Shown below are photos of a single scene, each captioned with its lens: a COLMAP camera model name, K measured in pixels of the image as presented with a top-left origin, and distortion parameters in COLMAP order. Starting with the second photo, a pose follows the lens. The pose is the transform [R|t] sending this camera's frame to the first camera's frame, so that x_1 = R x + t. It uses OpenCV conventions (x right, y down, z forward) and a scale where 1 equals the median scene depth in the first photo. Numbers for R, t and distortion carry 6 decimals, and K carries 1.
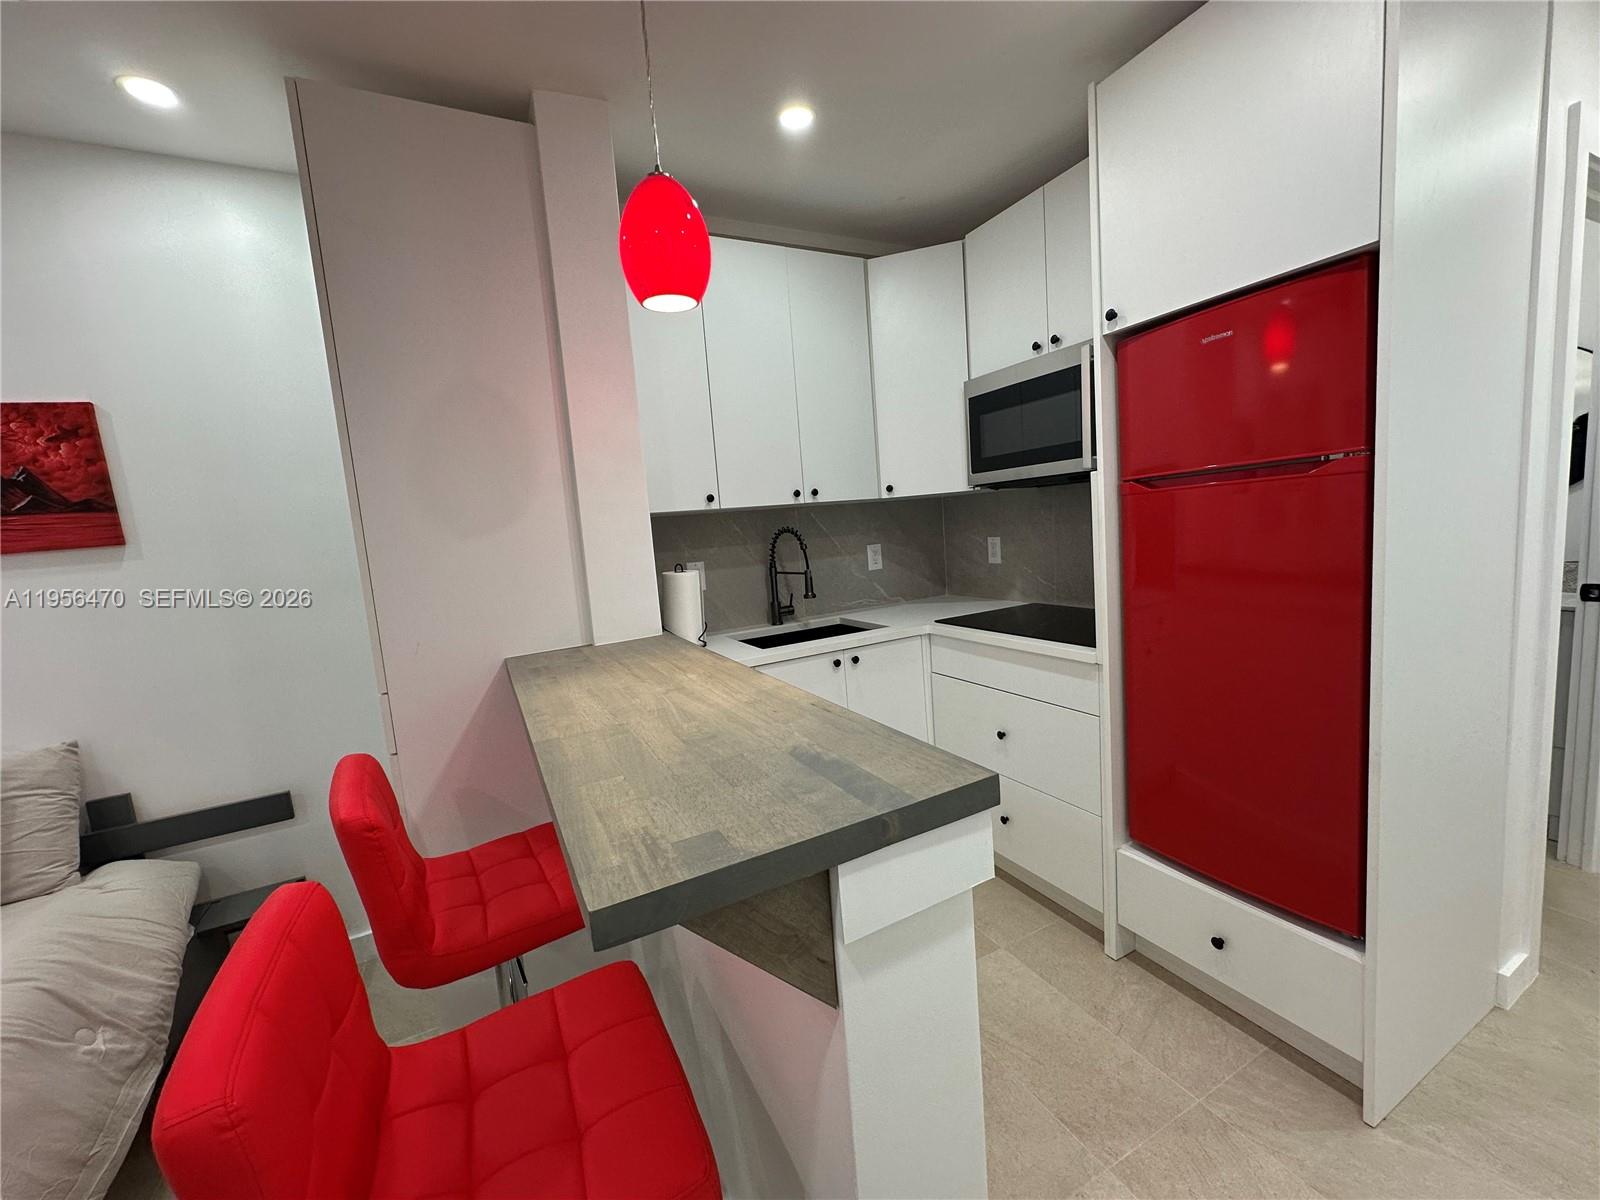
lens RADIAL K [[632.1, 0, 800.8], [0, 632.1, 599.2], [0, 0, 1]] dist [-0.003195, 0.000809]
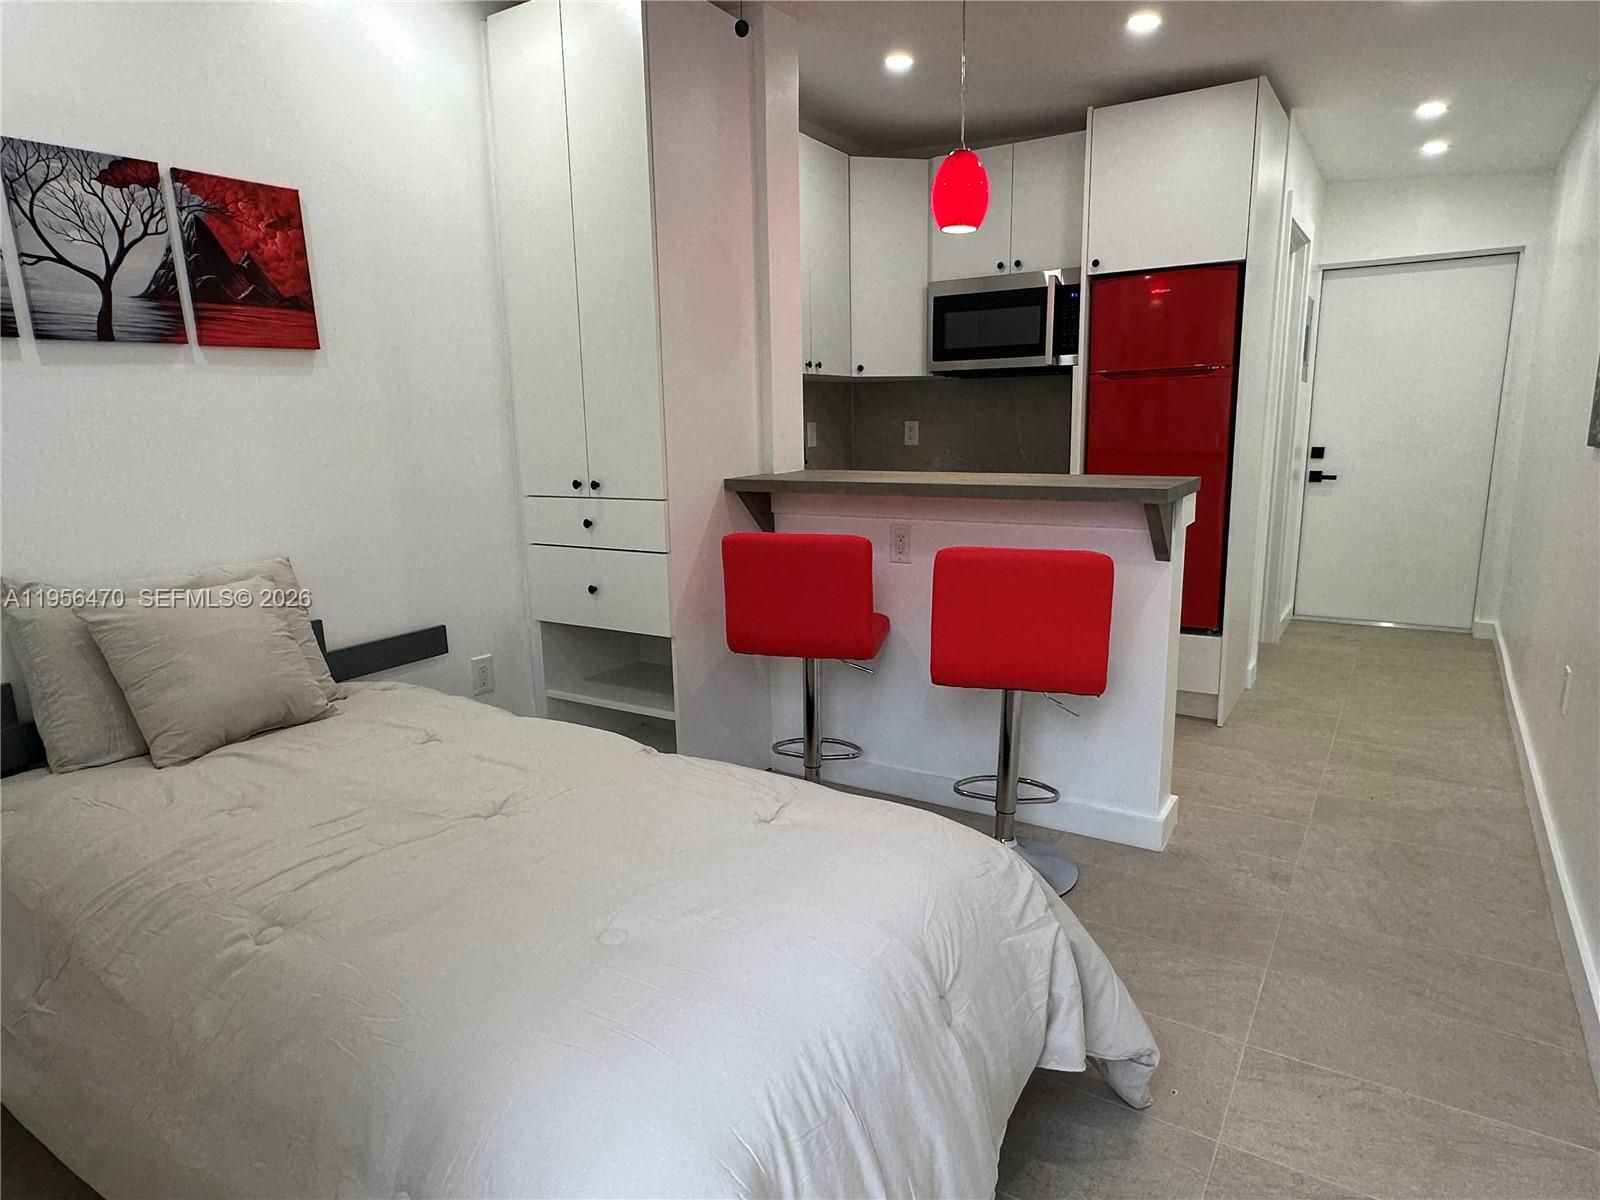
lens RADIAL K [[939.0, 0, 796.5], [0, 939.0, 609.5], [0, 0, 1]] dist [0.005330, -0.000698]
pose [[0.863866, -0.037127, 0.502352, -1.069048], [0.009521, 0.998305, 0.057409, 0.204043], [-0.503632, -0.044811, 0.862755, -0.521253]]
